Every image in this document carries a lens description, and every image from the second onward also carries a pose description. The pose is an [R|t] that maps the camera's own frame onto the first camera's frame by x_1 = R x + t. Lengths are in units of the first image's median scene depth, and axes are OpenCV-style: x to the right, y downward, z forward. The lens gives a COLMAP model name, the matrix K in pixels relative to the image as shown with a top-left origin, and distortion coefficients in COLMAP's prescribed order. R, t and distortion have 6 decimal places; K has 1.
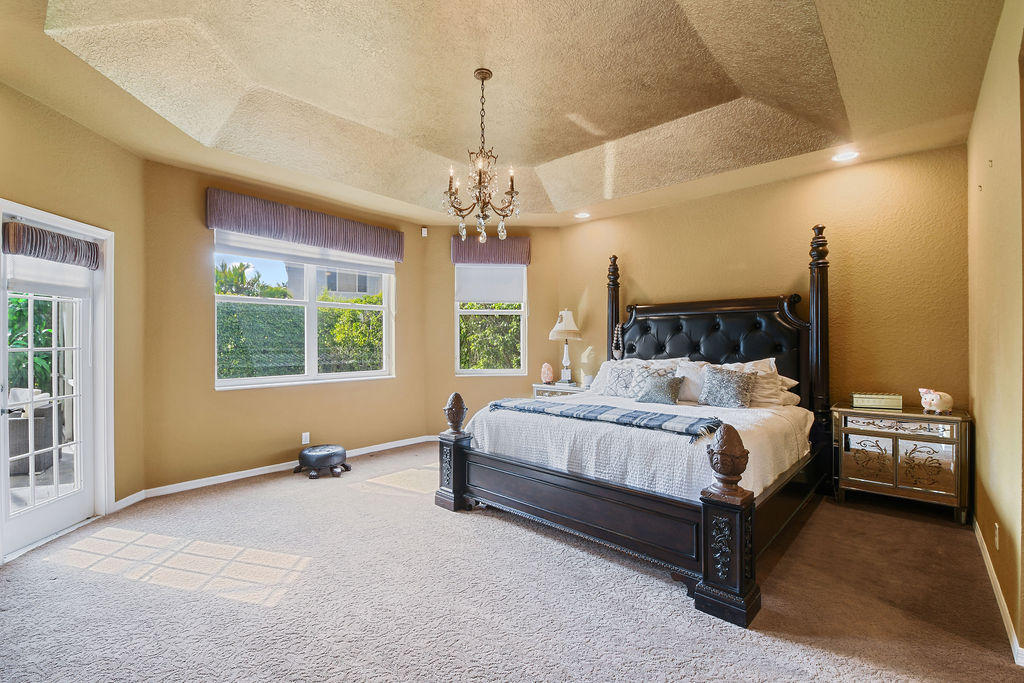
lens RADIAL K [[456.6, 0, 506.4], [0, 456.6, 337.2], [0, 0, 1]] dist [0.000144, -0.013144]
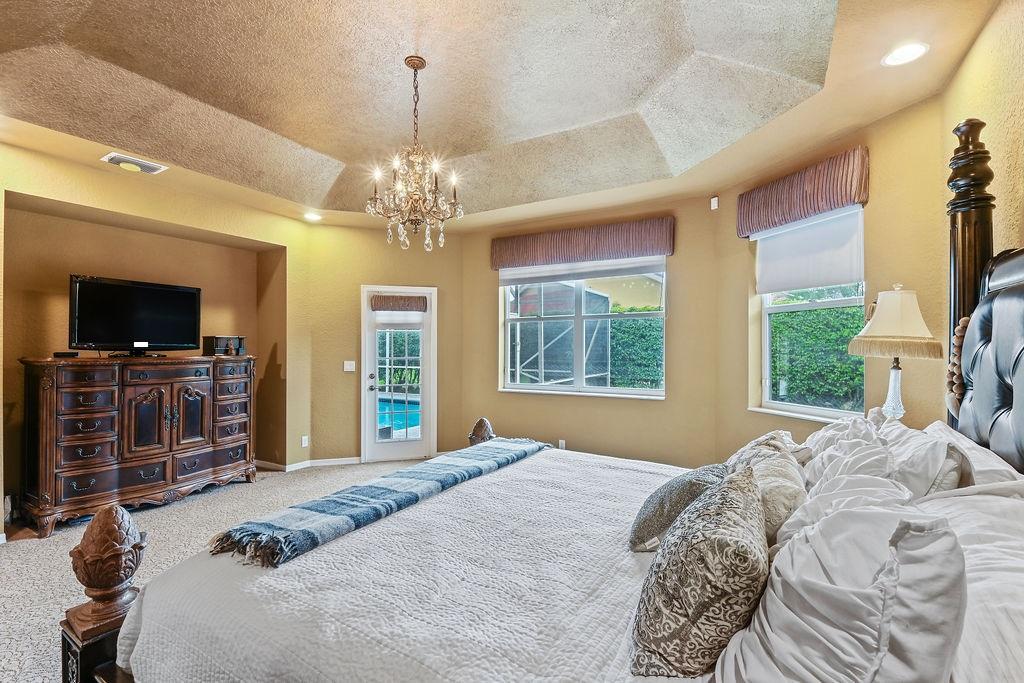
lens RADIAL K [[456.6, 0, 506.4], [0, 456.6, 337.2], [0, 0, 1]] dist [0.000144, -0.013144]
pose [[0.157231, -0.025743, -0.987226, 0.713496], [0.003397, 0.999668, -0.025527, -0.006480], [0.987556, 0.000660, 0.157266, 0.854147]]
